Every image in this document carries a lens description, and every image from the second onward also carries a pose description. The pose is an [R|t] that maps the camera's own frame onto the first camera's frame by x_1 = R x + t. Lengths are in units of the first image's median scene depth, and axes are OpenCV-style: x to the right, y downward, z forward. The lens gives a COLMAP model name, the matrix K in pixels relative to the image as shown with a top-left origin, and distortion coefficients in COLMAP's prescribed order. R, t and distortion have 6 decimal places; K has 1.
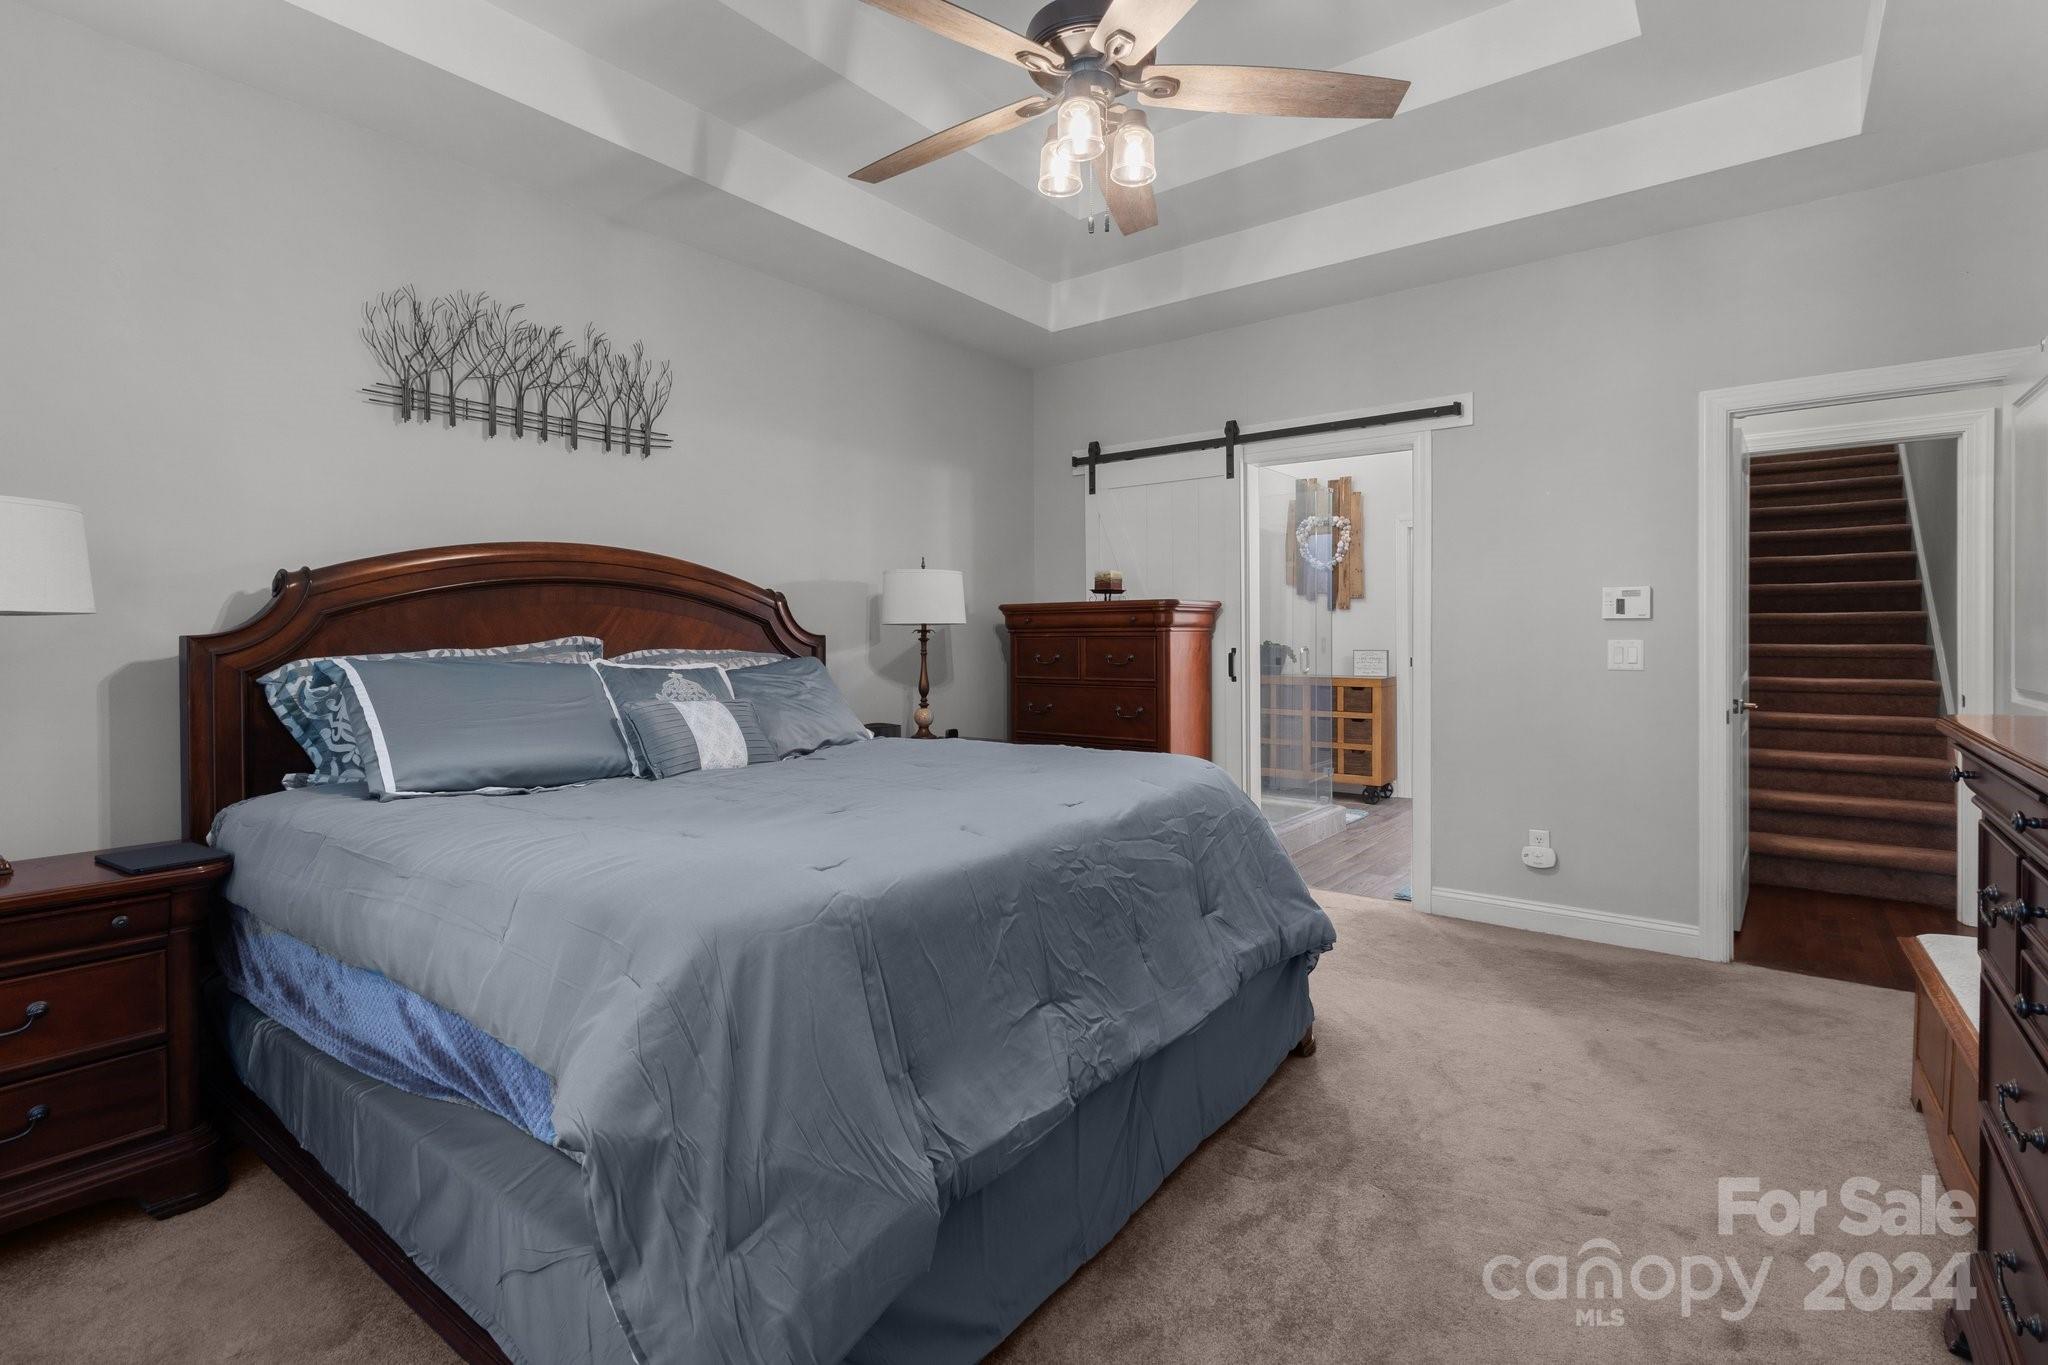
lens RADIAL K [[956.3, 0, 1062.8], [0, 956.3, 642.4], [0, 0, 1]] dist [0.000397, -0.000151]
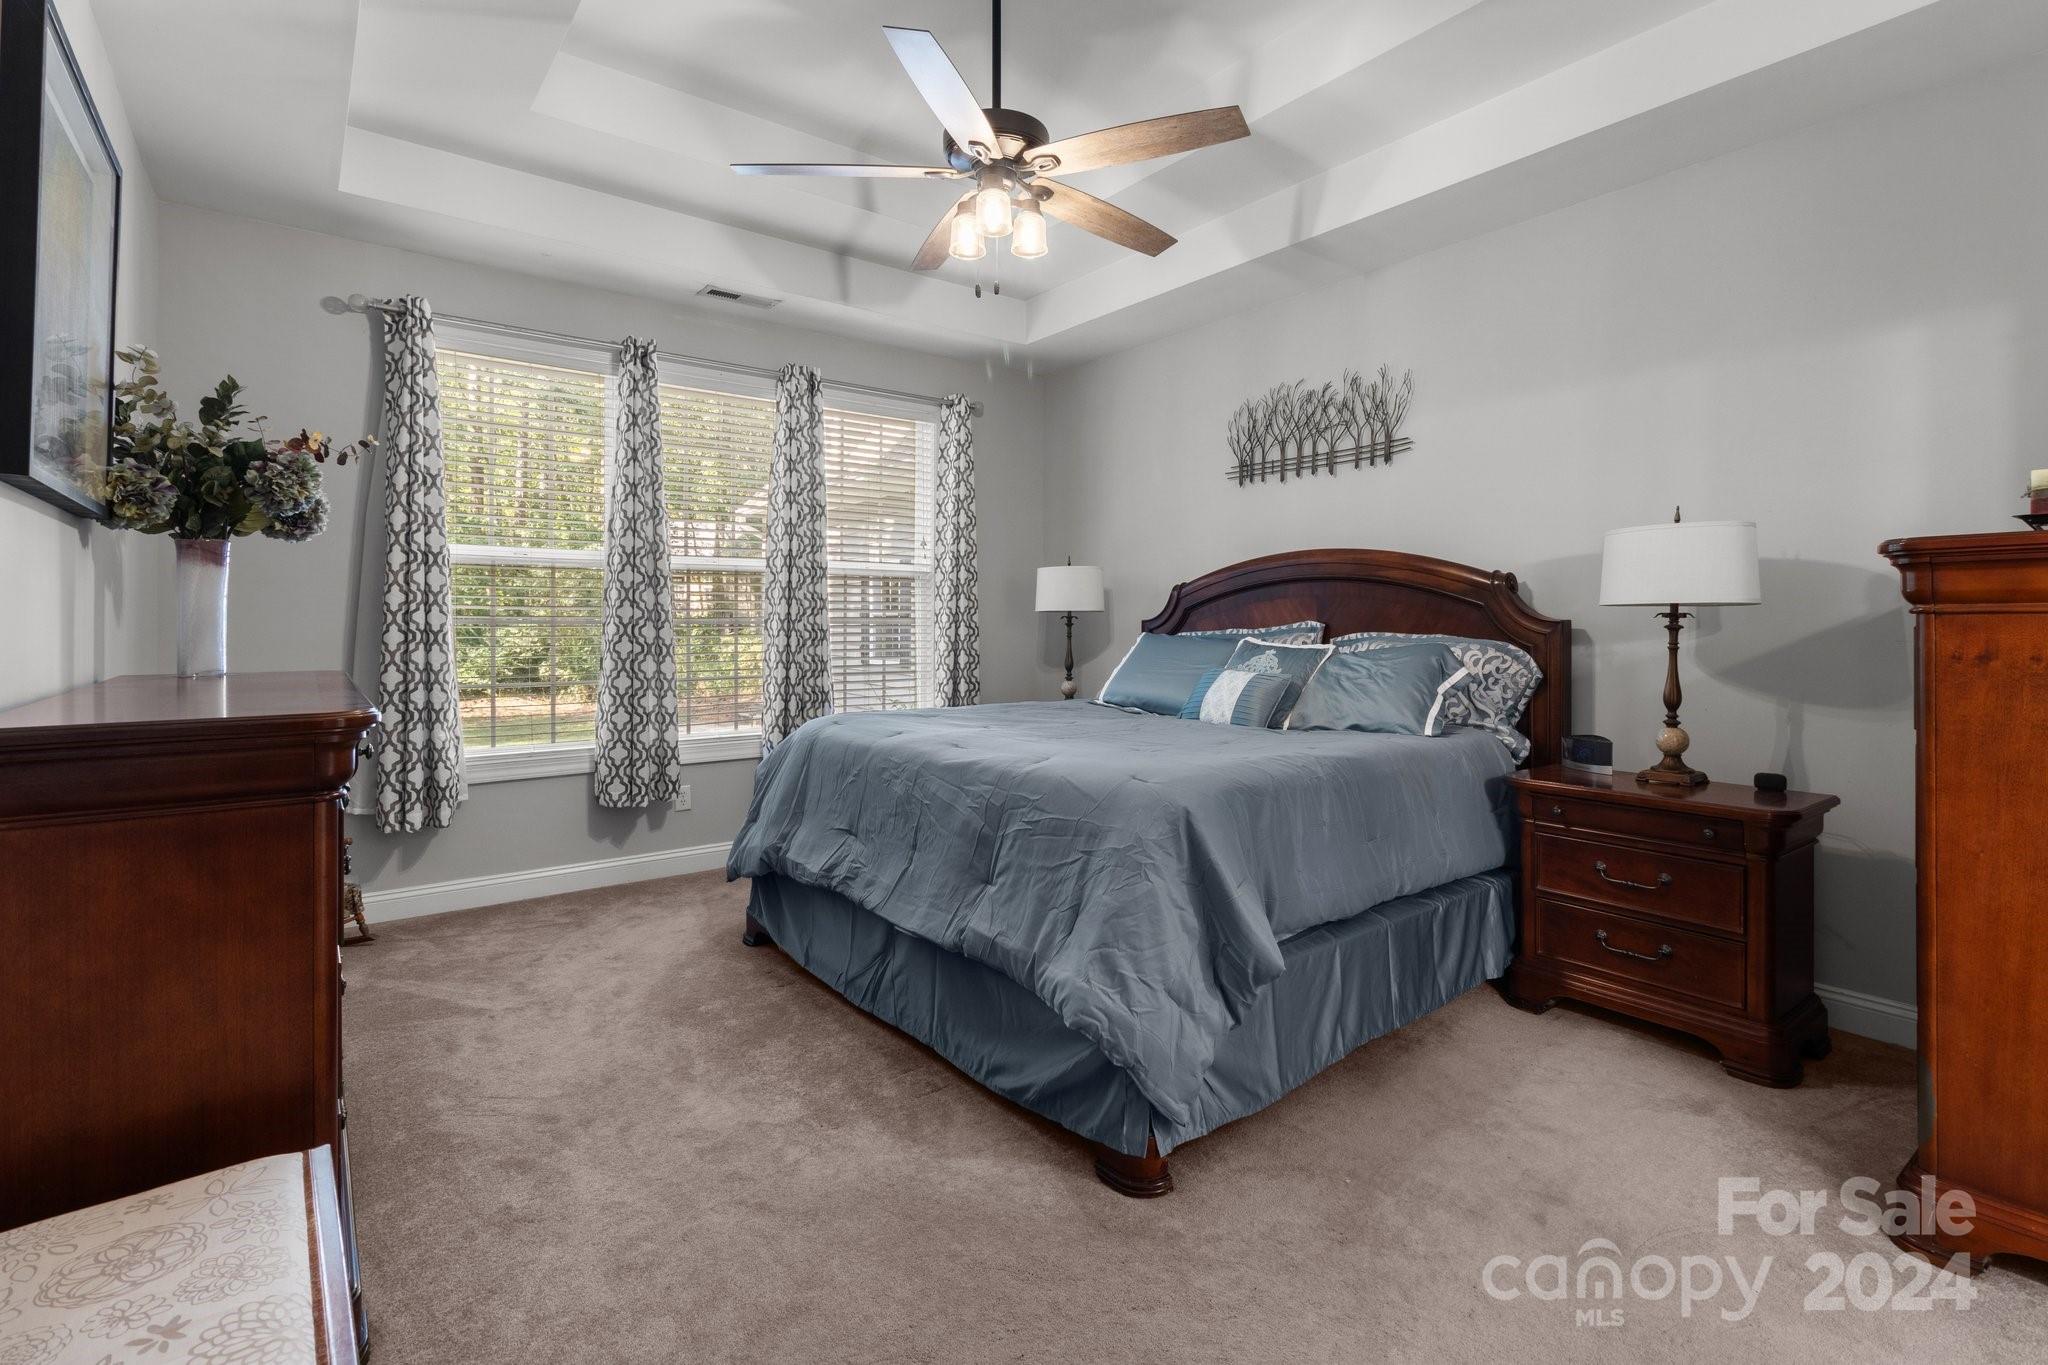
lens RADIAL K [[956.3, 0, 1045.3], [0, 956.3, 617.0], [0, 0, 1]] dist [0.000397, -0.000151]
pose [[-0.263986, -0.000354, -0.964527, 0.836219], [-0.007532, 0.999970, 0.001694, -0.010846], [0.964497, 0.007712, -0.263980, 0.981483]]
